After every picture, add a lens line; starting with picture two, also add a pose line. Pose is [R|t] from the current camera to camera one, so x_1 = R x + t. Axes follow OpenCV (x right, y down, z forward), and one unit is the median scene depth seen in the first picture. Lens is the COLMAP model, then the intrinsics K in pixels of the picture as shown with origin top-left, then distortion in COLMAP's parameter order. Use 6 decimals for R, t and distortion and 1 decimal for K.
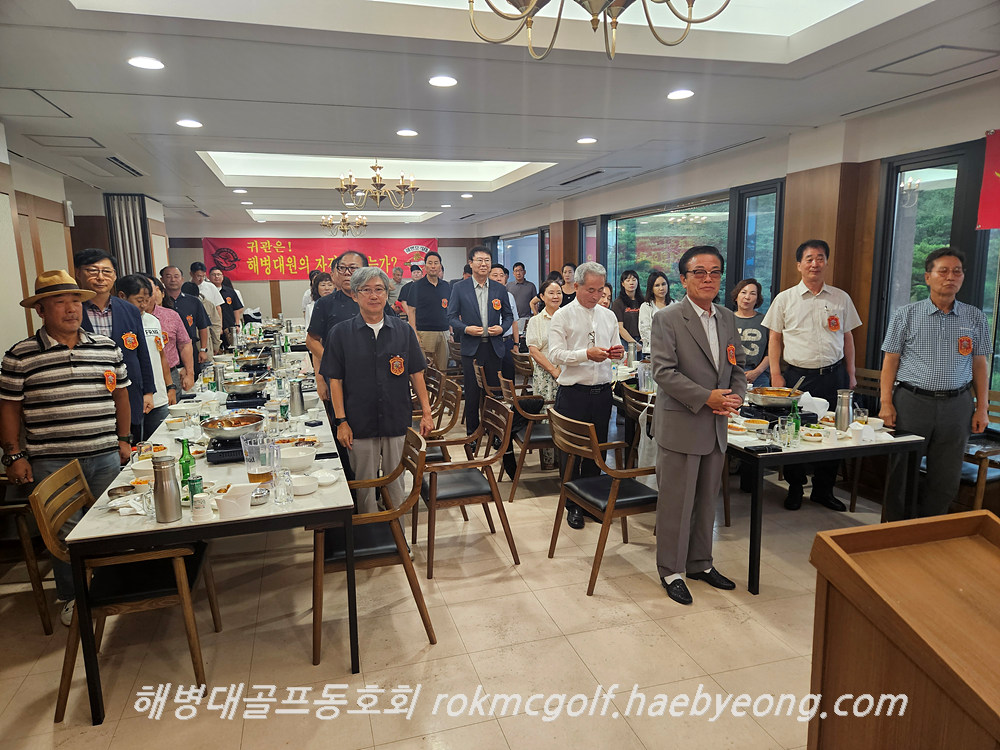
lens RADIAL K [[673.2, 0, 500.0], [0, 673.2, 375.0], [0, 0, 1]] dist [0.058567, -0.002406]
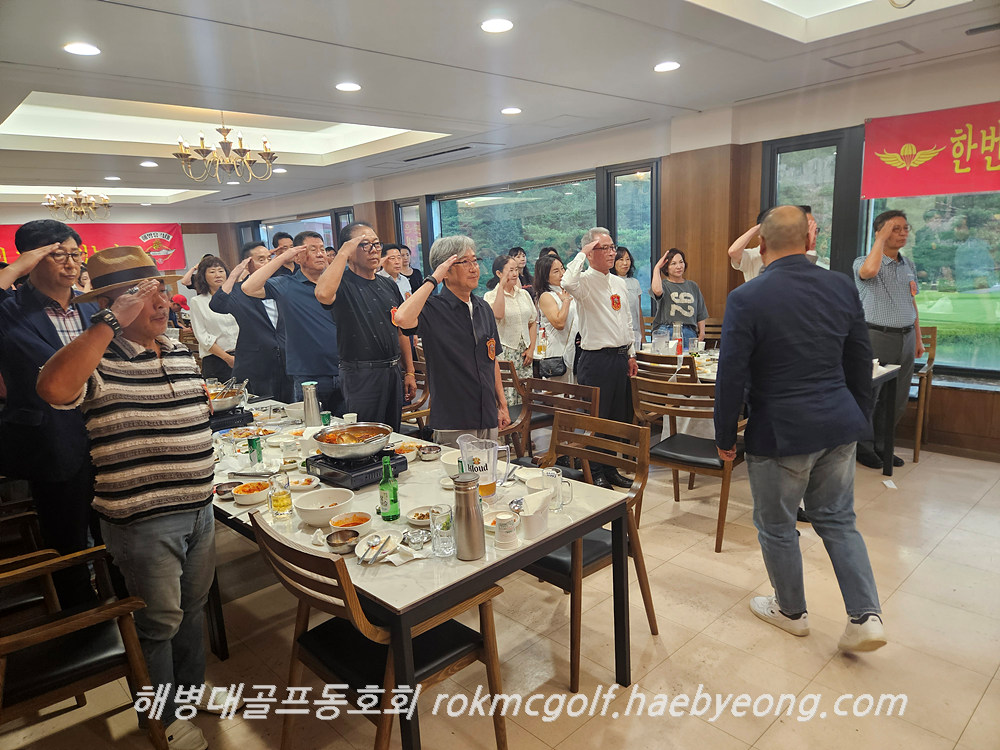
lens RADIAL K [[669.6, 0, 504.6], [0, 669.6, 382.8], [0, 0, 1]] dist [0.057143, -0.005800]
pose [[0.892158, -0.116144, 0.436538, -0.380675], [0.104773, 0.993232, 0.050131, -0.009477], [-0.439406, 0.001013, 0.898288, 0.150960]]
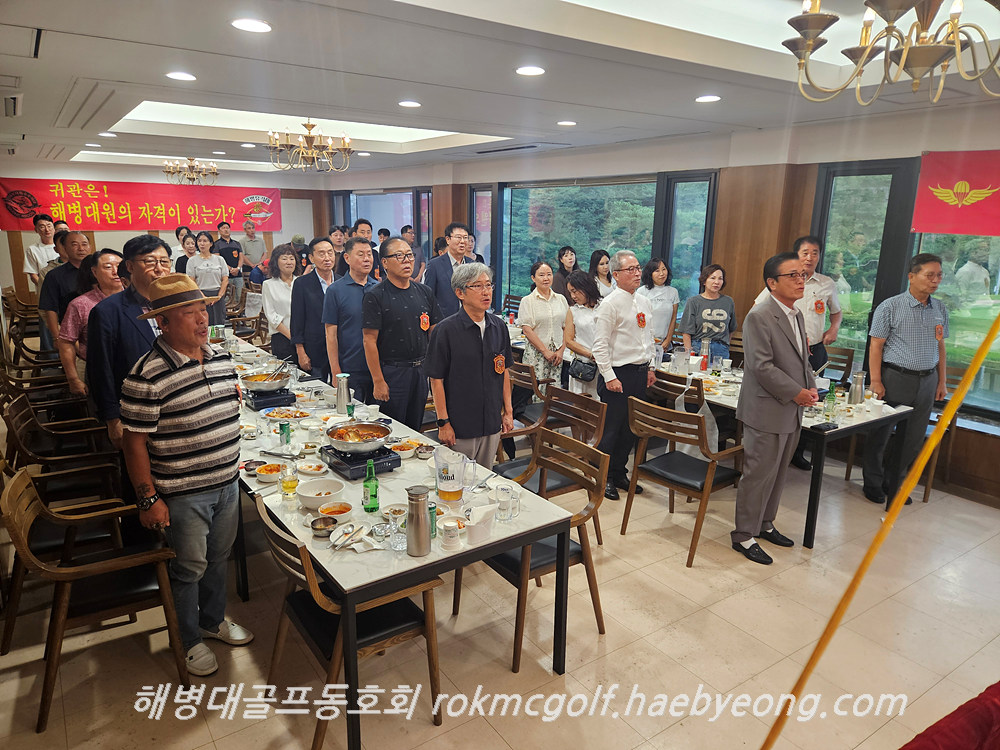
lens RADIAL K [[673.2, 0, 500.0], [0, 673.2, 375.0], [0, 0, 1]] dist [0.058567, -0.002406]
pose [[0.948275, -0.041158, 0.314771, -0.333980], [0.017174, 0.996759, 0.078595, -0.054316], [-0.316985, -0.069123, 0.945908, 0.045510]]
